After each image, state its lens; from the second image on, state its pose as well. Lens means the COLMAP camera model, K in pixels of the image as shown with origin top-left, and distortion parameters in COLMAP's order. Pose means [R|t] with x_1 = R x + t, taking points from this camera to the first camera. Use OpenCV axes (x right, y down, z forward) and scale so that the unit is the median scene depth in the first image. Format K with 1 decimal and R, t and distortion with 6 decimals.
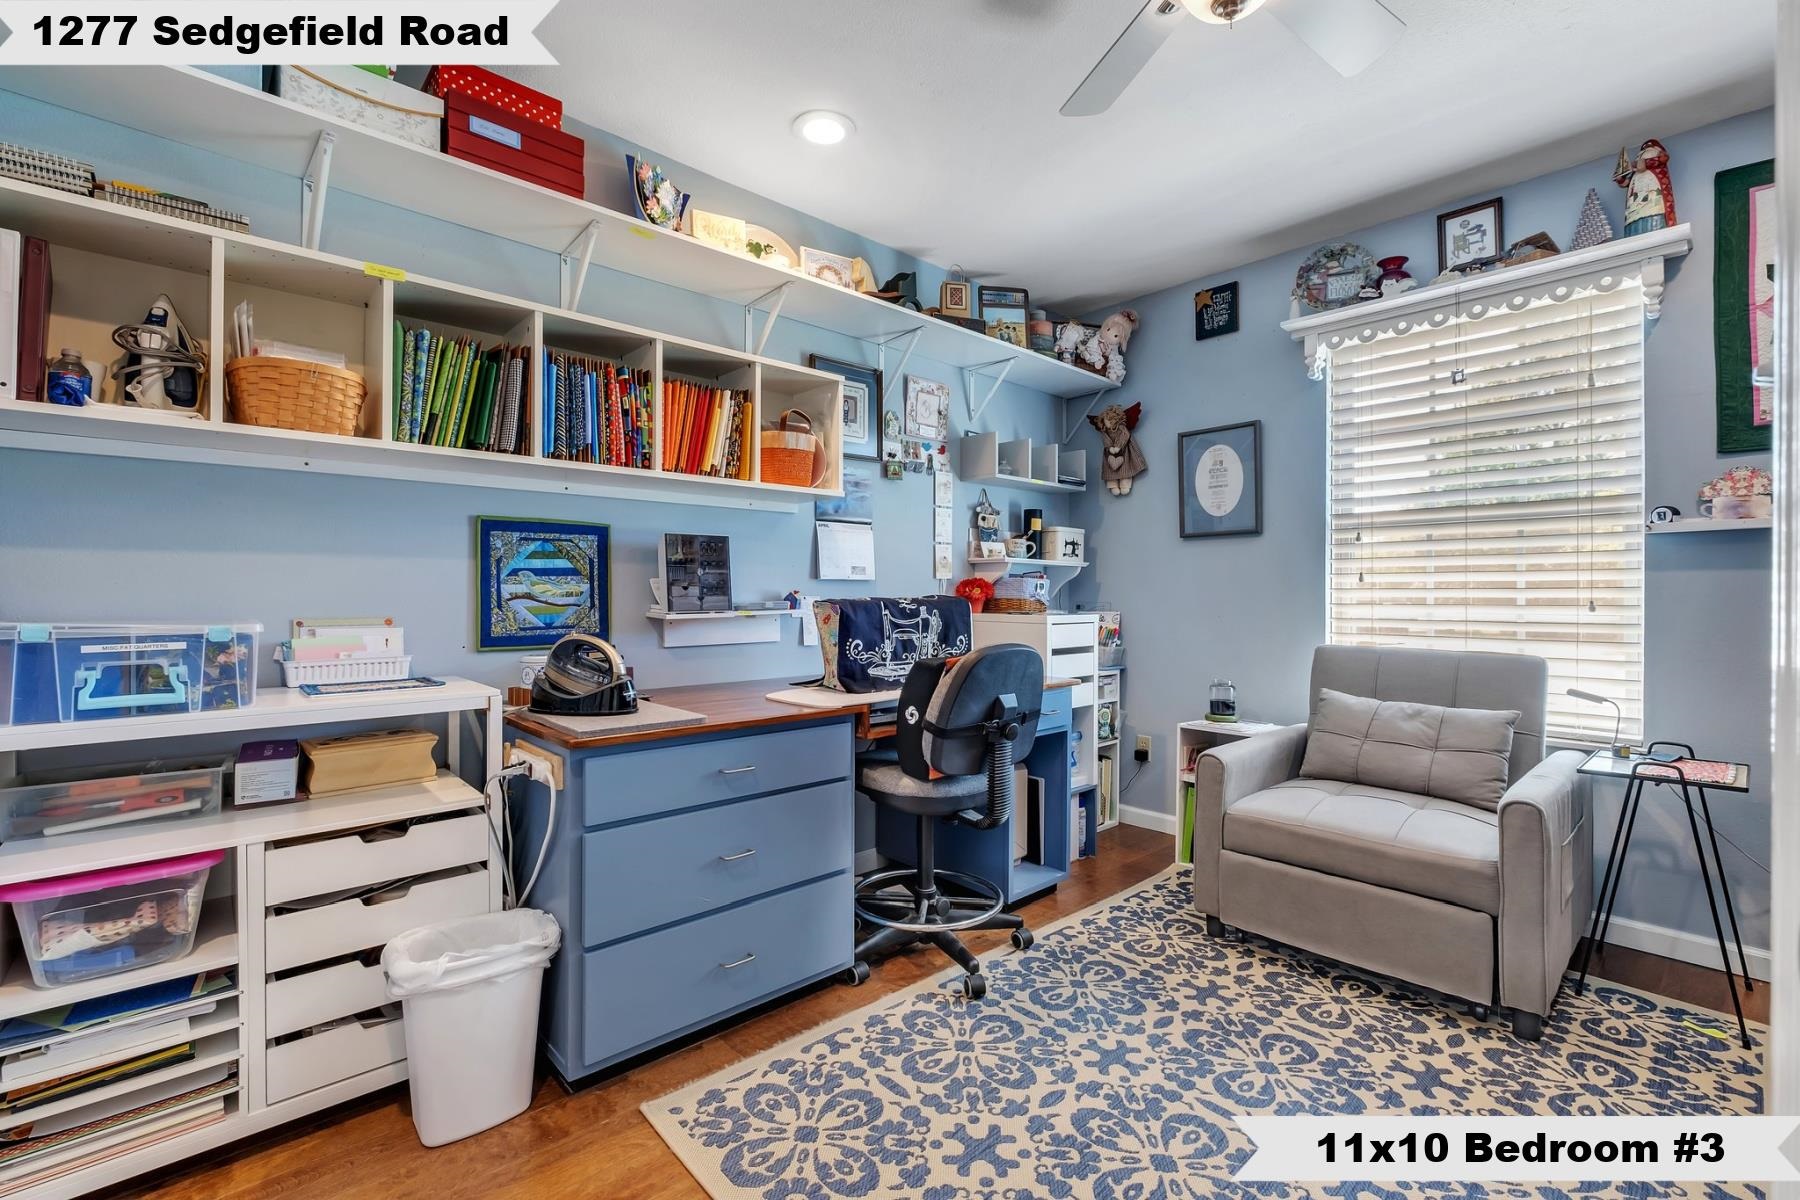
lens RADIAL K [[760.1, 0, 891.2], [0, 760.1, 593.2], [0, 0, 1]] dist [-0.000515, -0.000368]
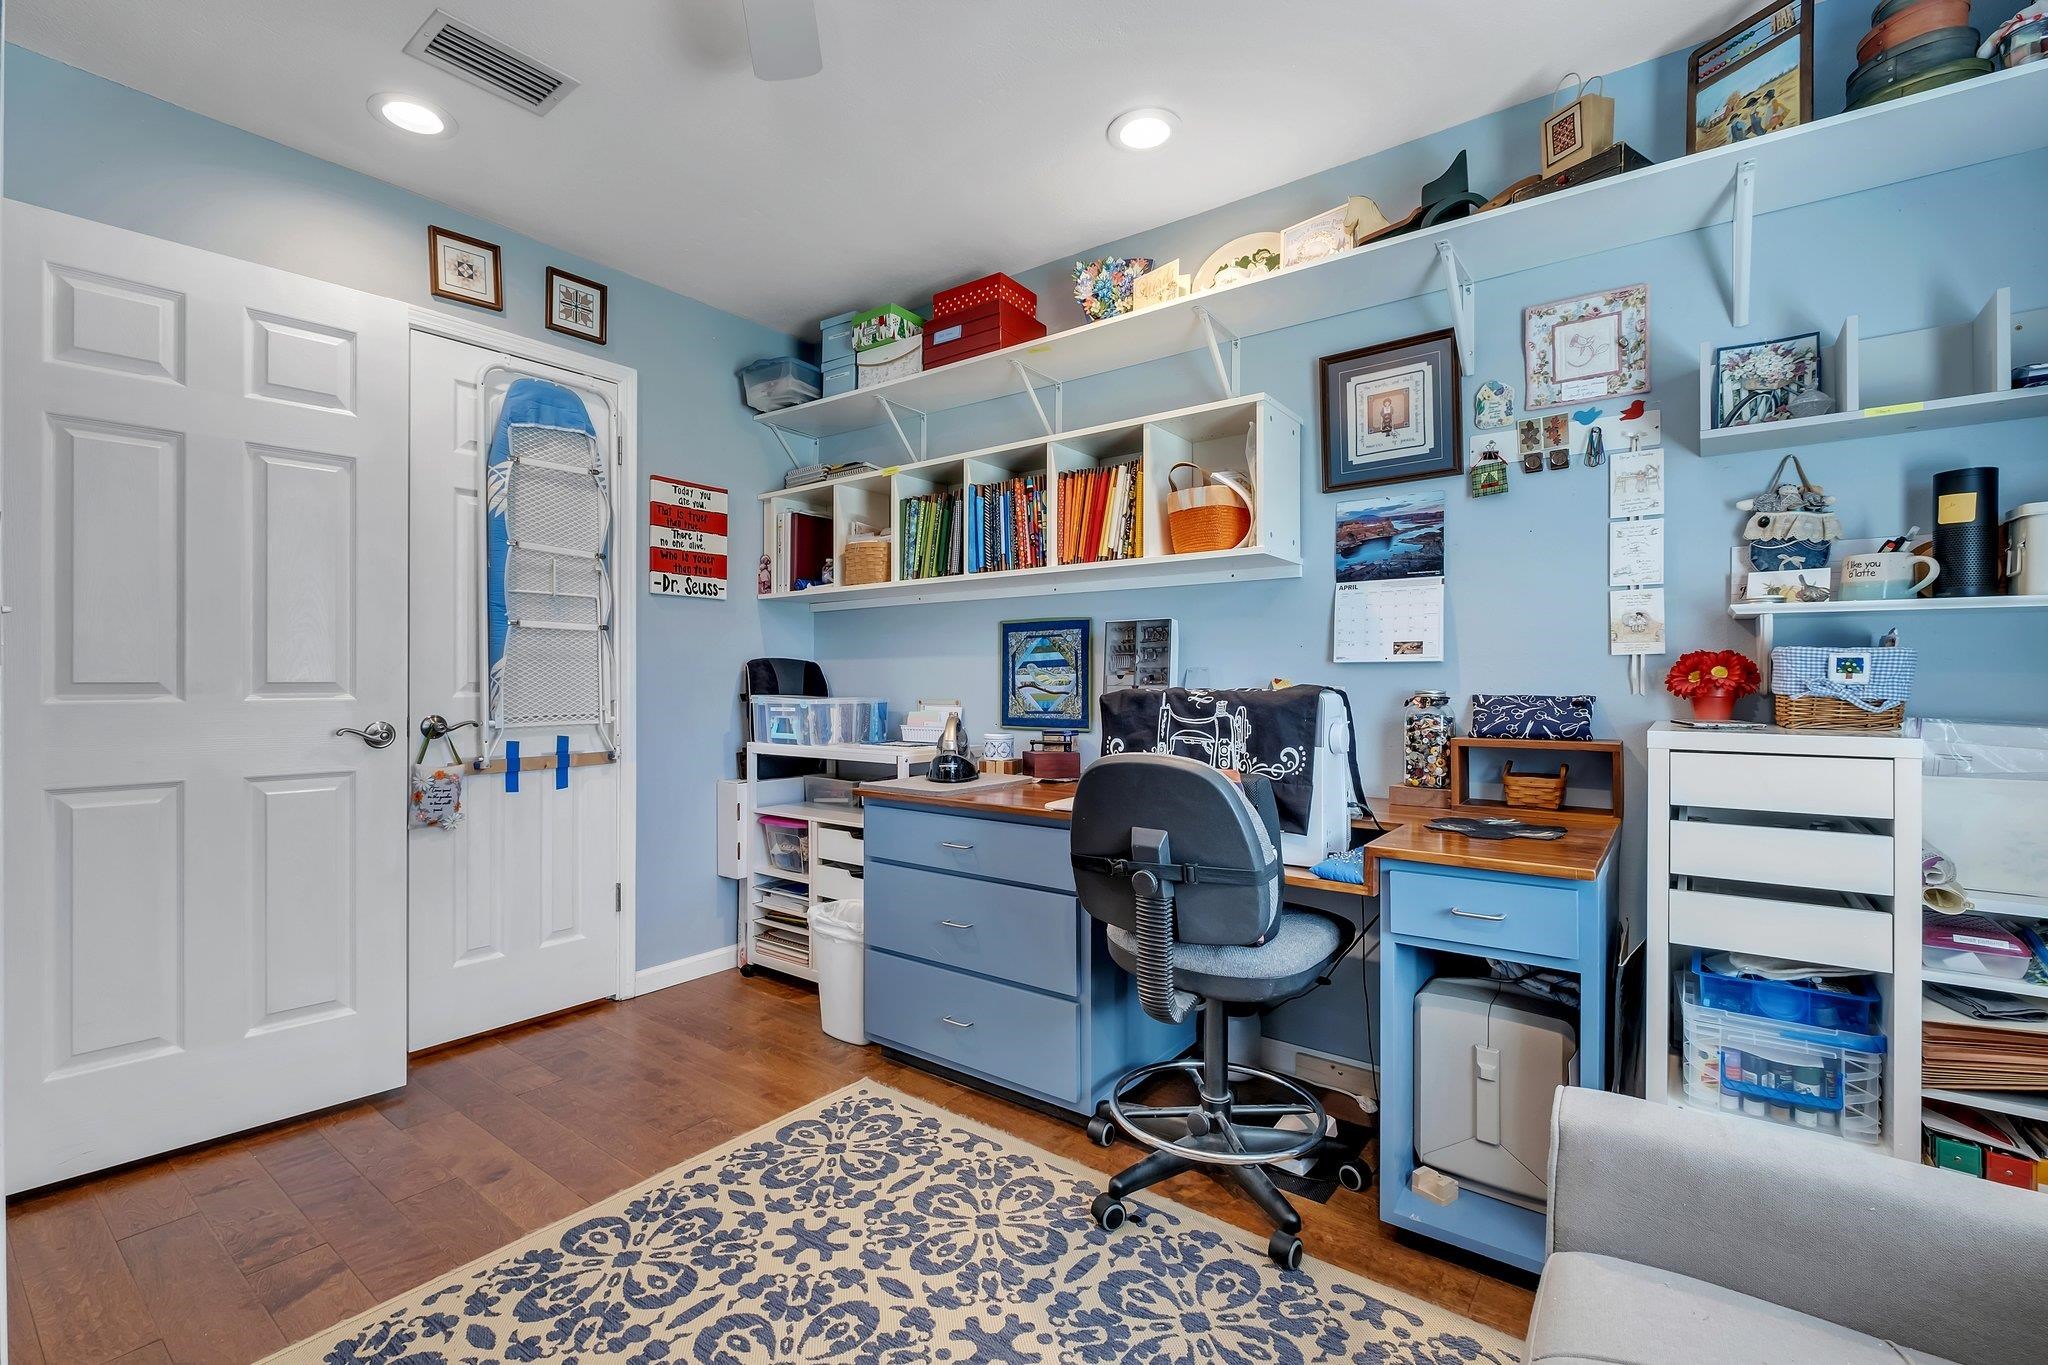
lens RADIAL K [[890.7, 0, 1018.0], [0, 890.7, 683.2], [0, 0, 1]] dist [-0.009672, 0.001343]
pose [[0.204834, 0.001685, -0.978795, 0.876704], [0.001096, 0.999997, 0.001950, -0.001293], [0.978796, -0.001472, 0.204832, 0.685560]]
